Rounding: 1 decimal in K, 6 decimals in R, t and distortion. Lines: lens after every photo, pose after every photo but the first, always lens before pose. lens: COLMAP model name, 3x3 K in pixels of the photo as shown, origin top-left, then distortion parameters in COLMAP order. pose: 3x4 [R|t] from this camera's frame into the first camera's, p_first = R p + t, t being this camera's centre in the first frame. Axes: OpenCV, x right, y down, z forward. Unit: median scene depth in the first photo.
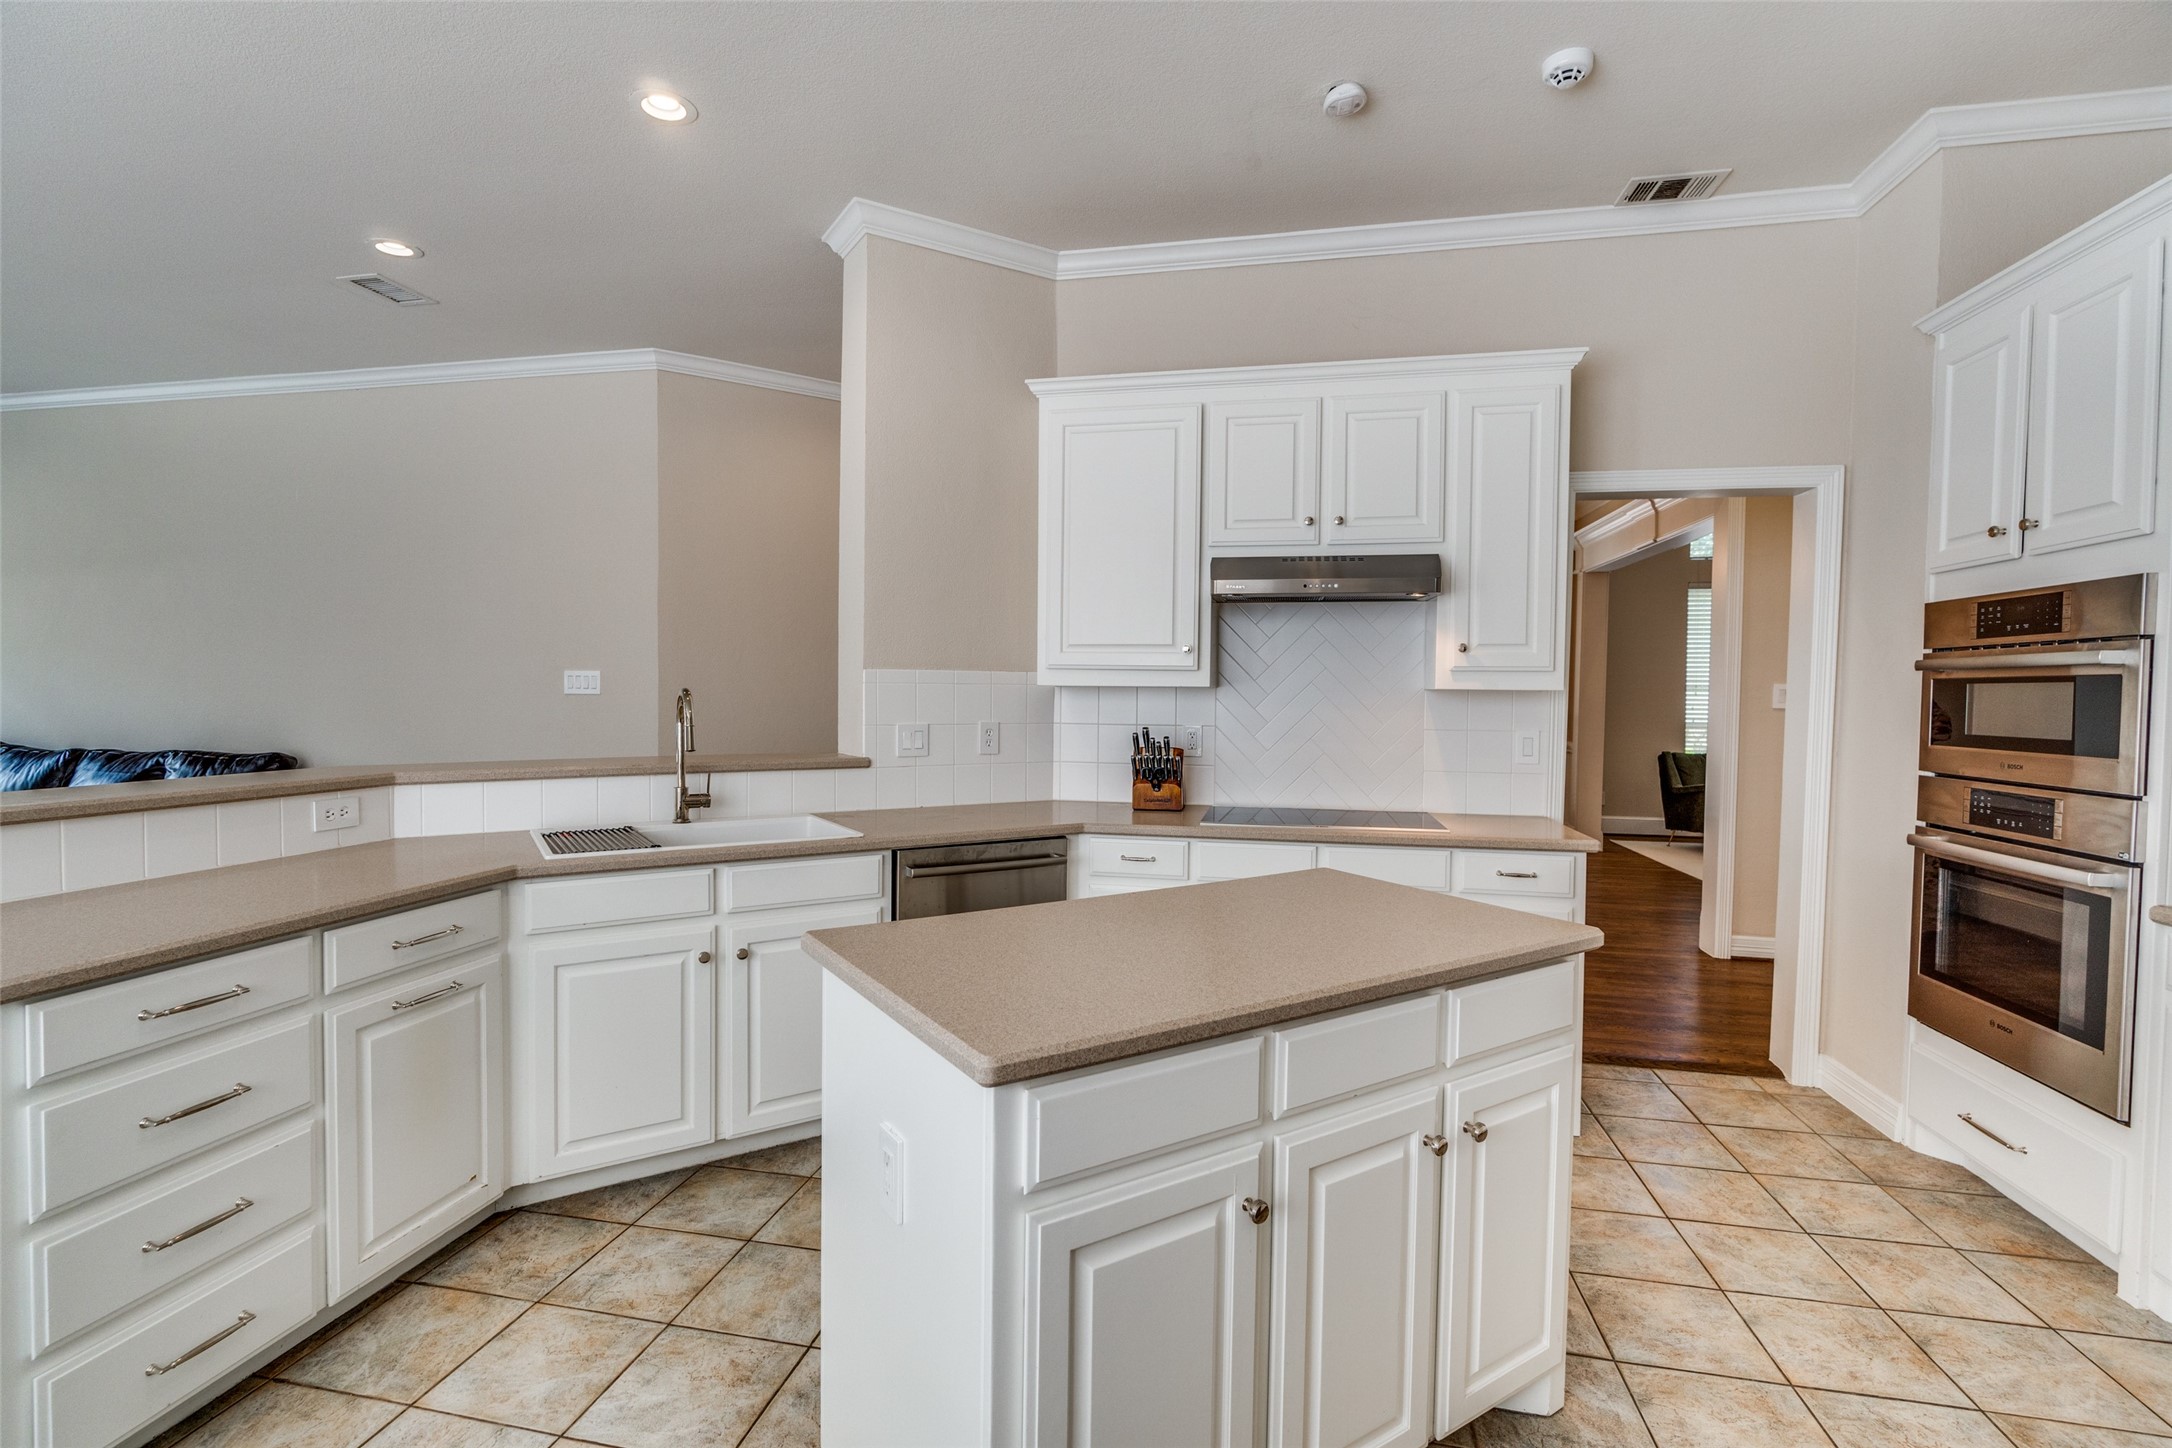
lens RADIAL K [[993.1, 0, 1075.8], [0, 993.1, 731.0], [0, 0, 1]] dist [-0.000477, -0.001121]
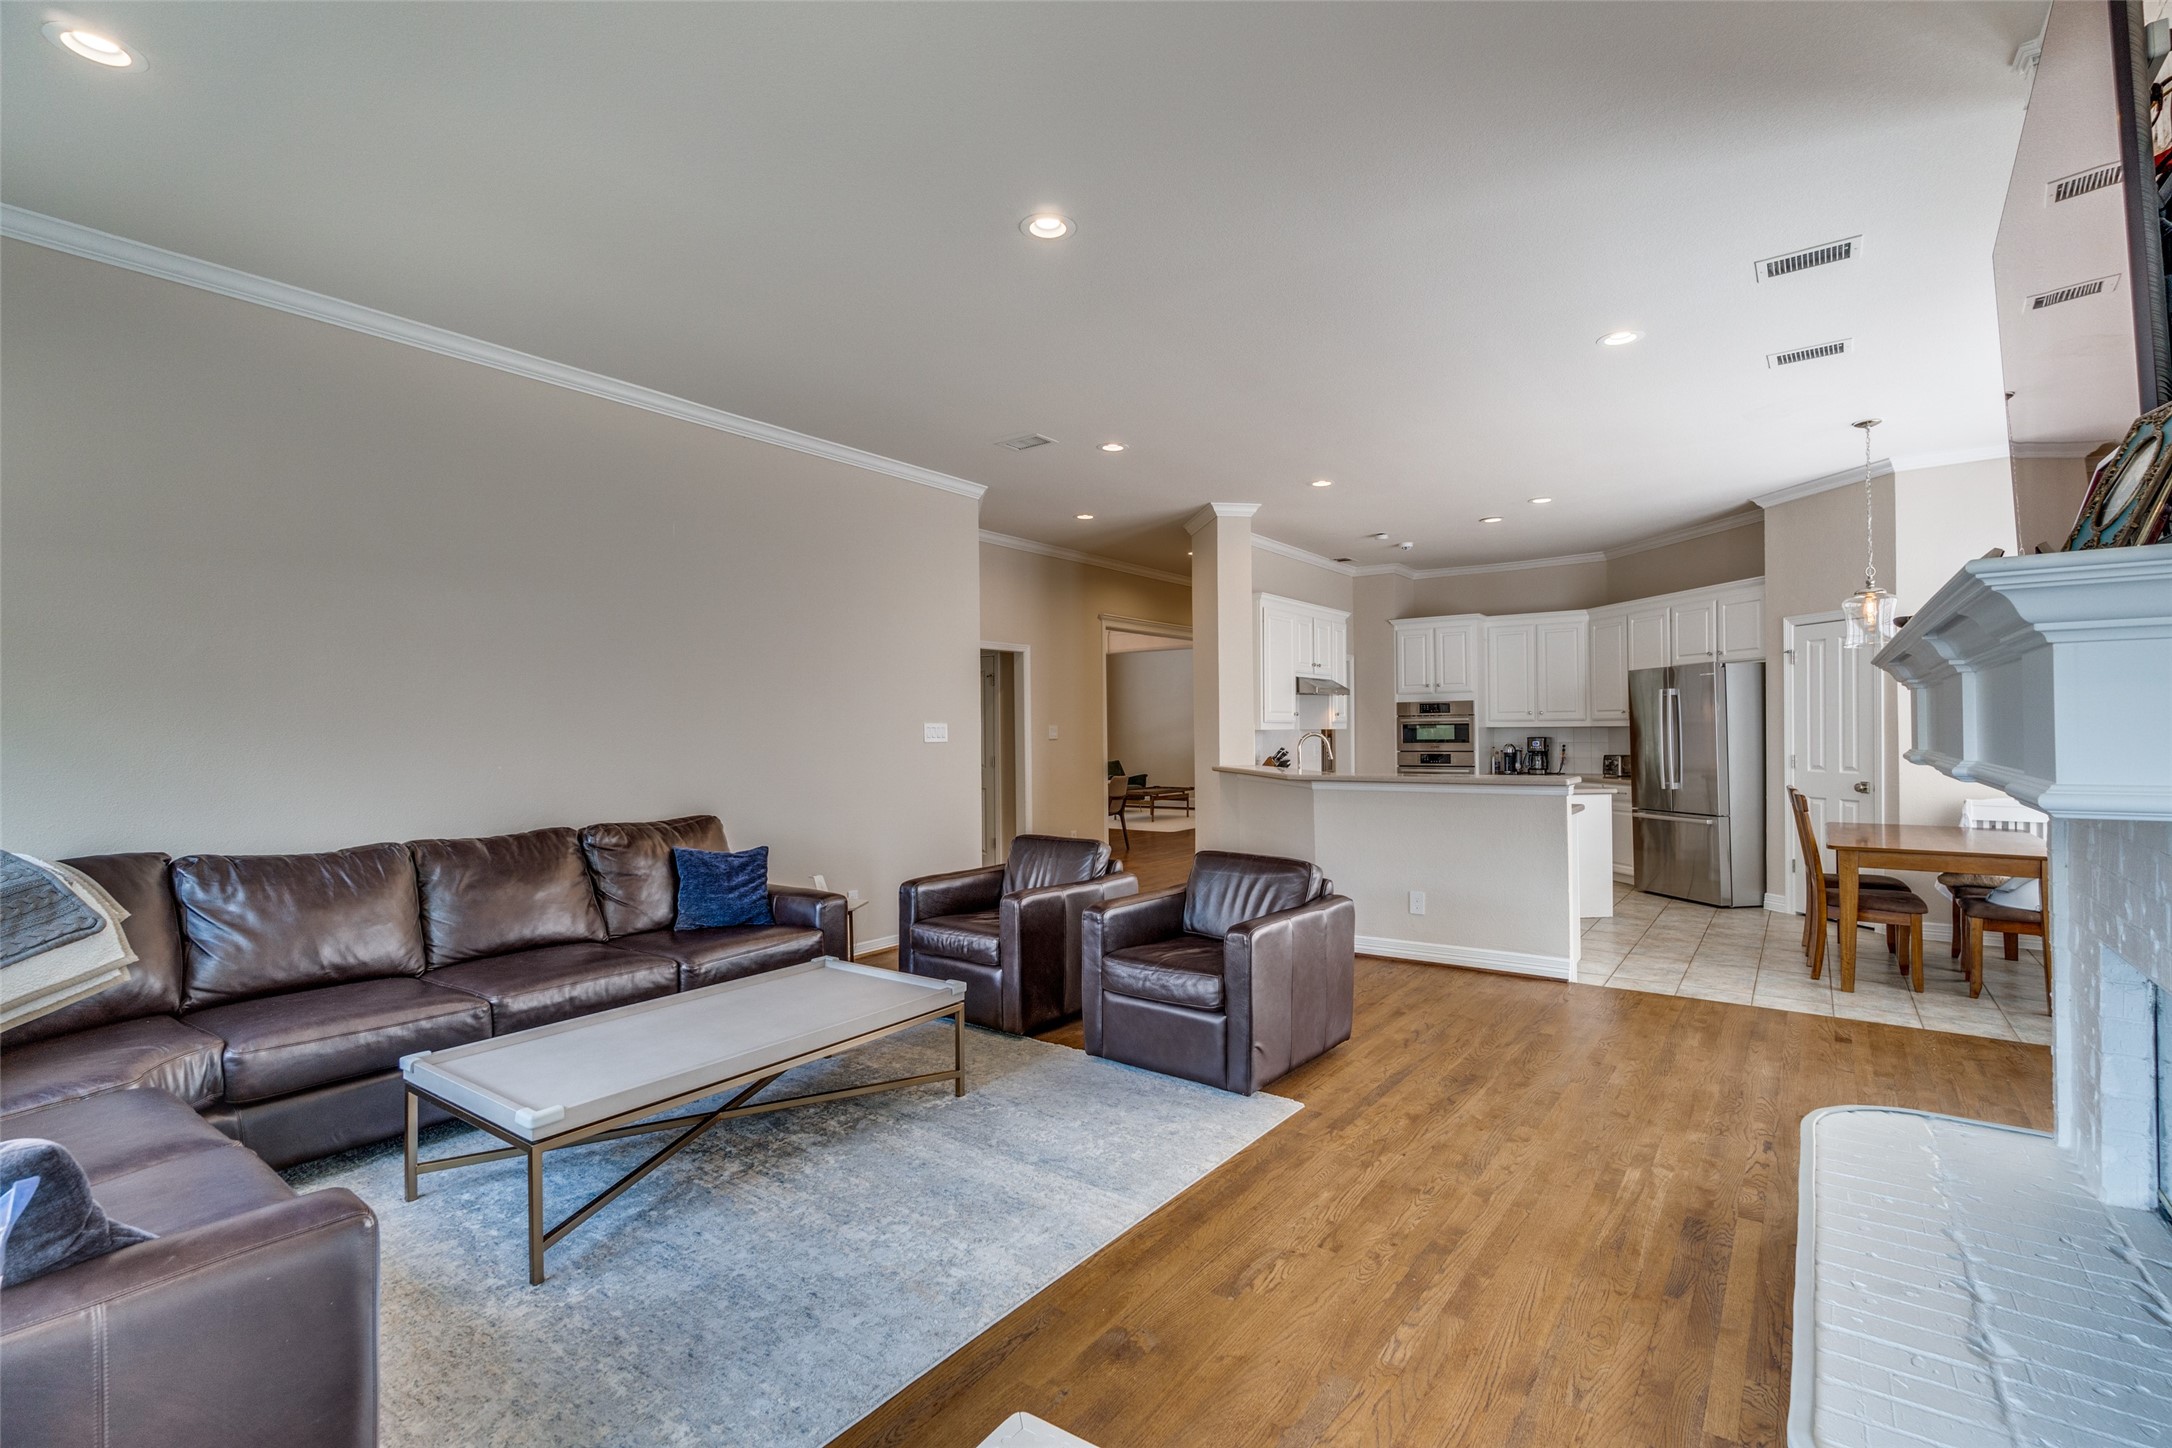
lens RADIAL K [[993.1, 0, 1092.1], [0, 993.1, 727.5], [0, 0, 1]] dist [-0.000477, -0.001121]
pose [[0.402675, -0.012181, 0.915262, -3.960279], [0.050071, 0.998707, -0.008738, -0.095094], [-0.913973, 0.049346, 0.402764, 0.845932]]
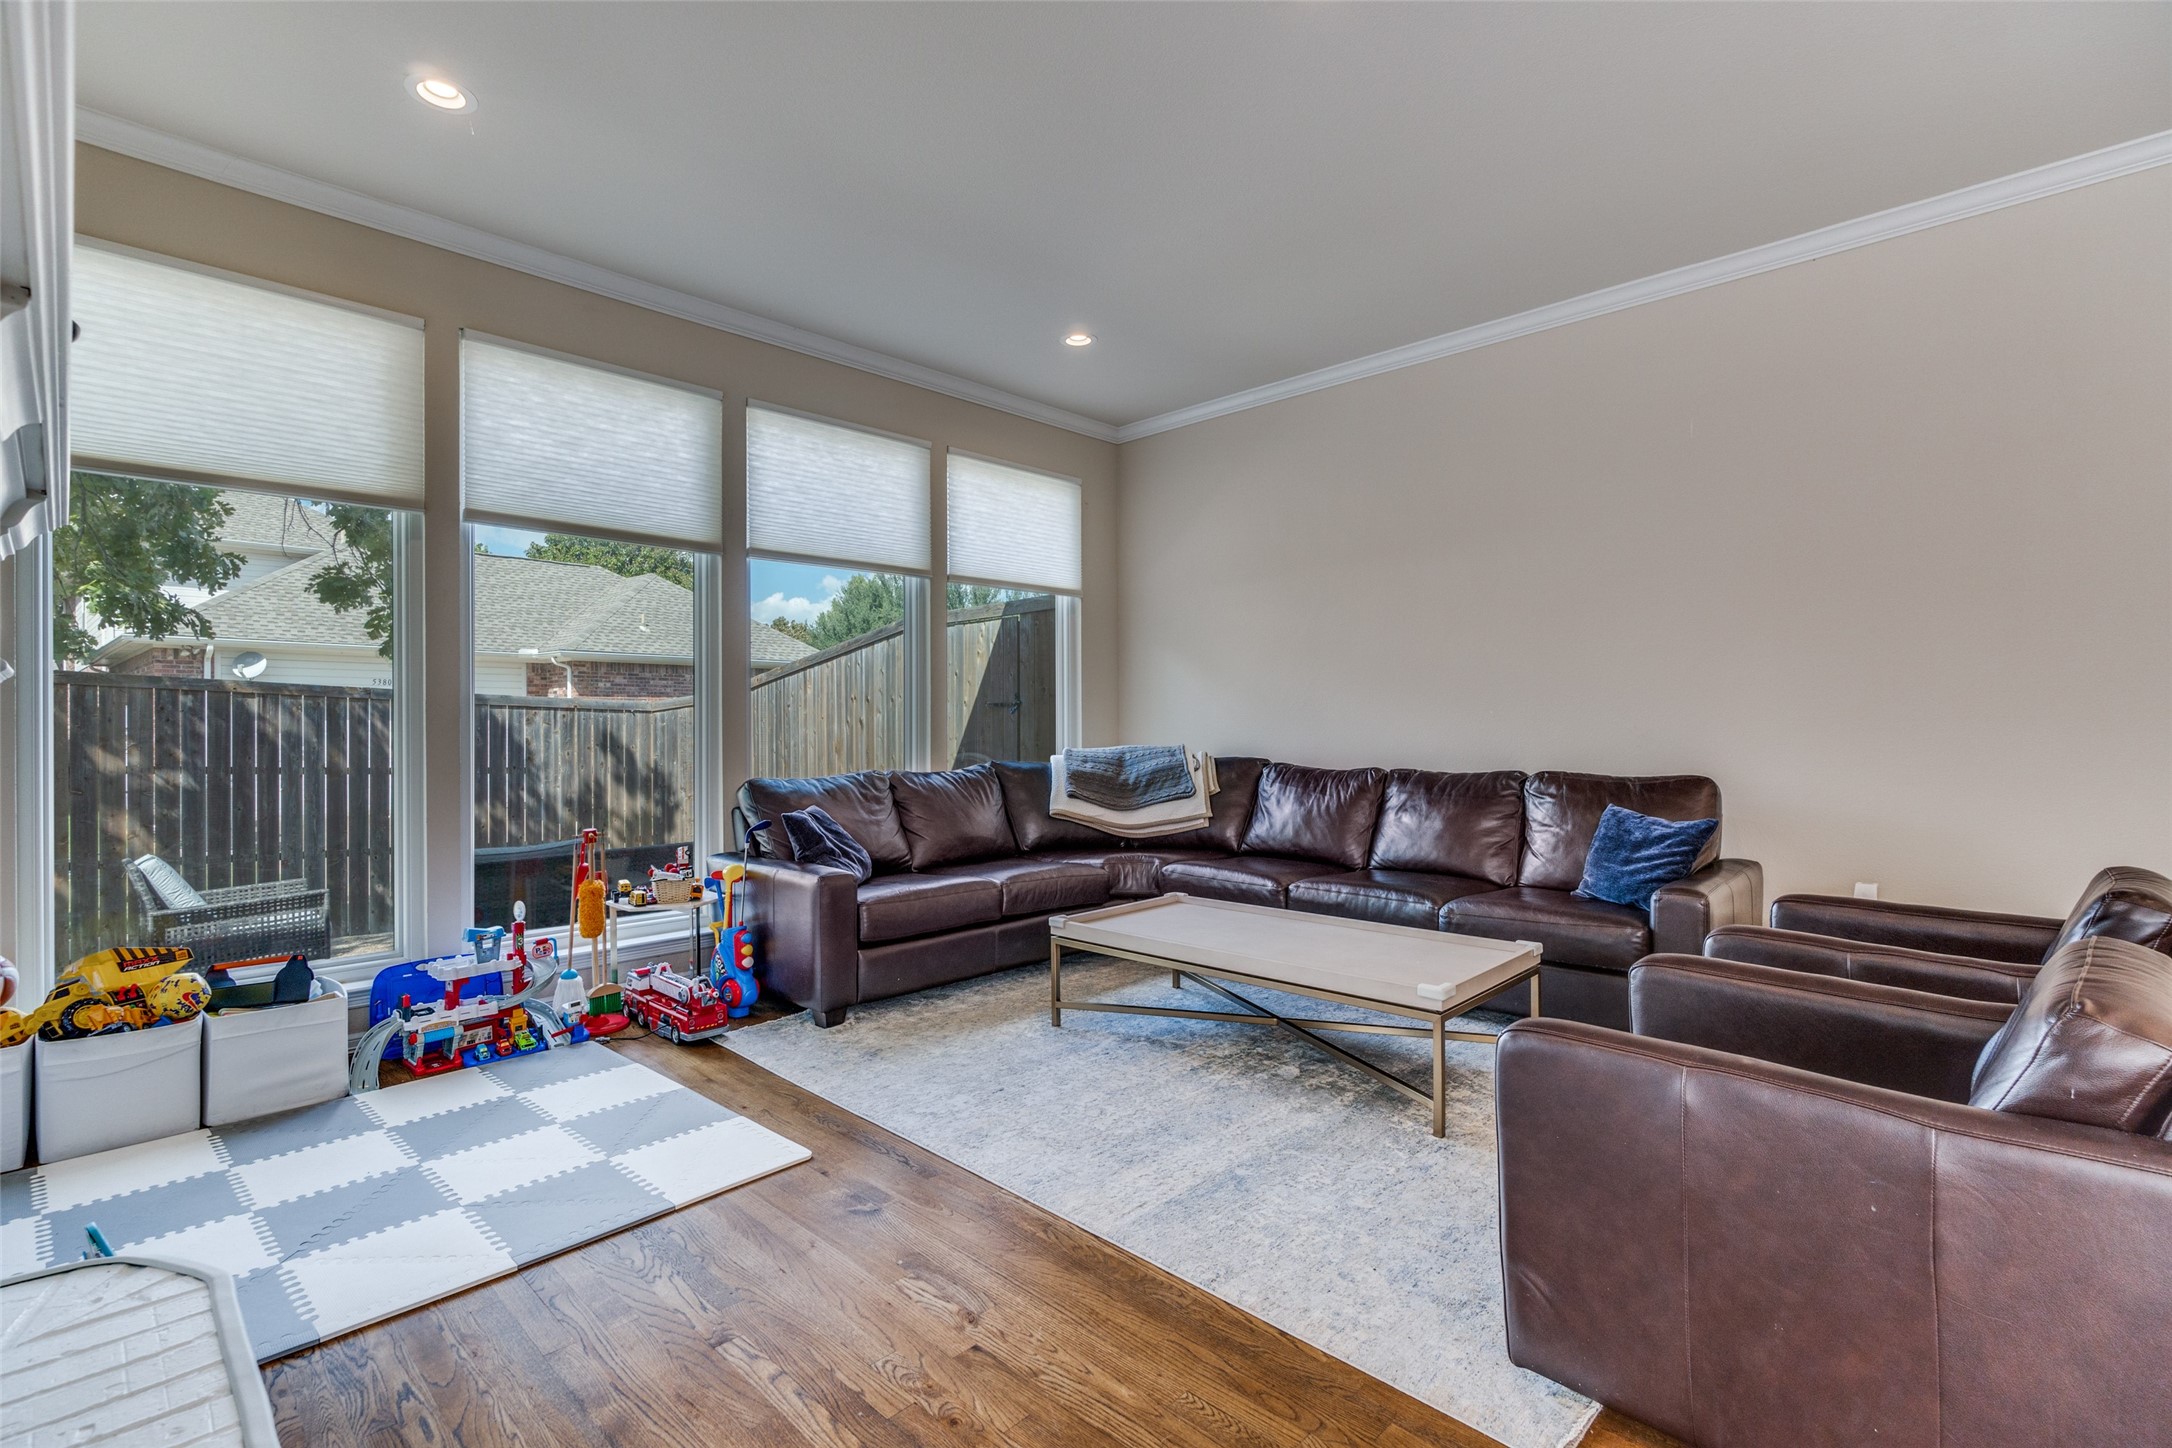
lens RADIAL K [[993.1, 0, 1079.3], [0, 993.1, 718.4], [0, 0, 1]] dist [-0.000477, -0.001121]
pose [[0.850951, -0.012271, -0.525101, -1.809689], [-0.012429, 0.998977, -0.043485, 0.051545], [0.525098, 0.043530, 0.849928, 0.290411]]
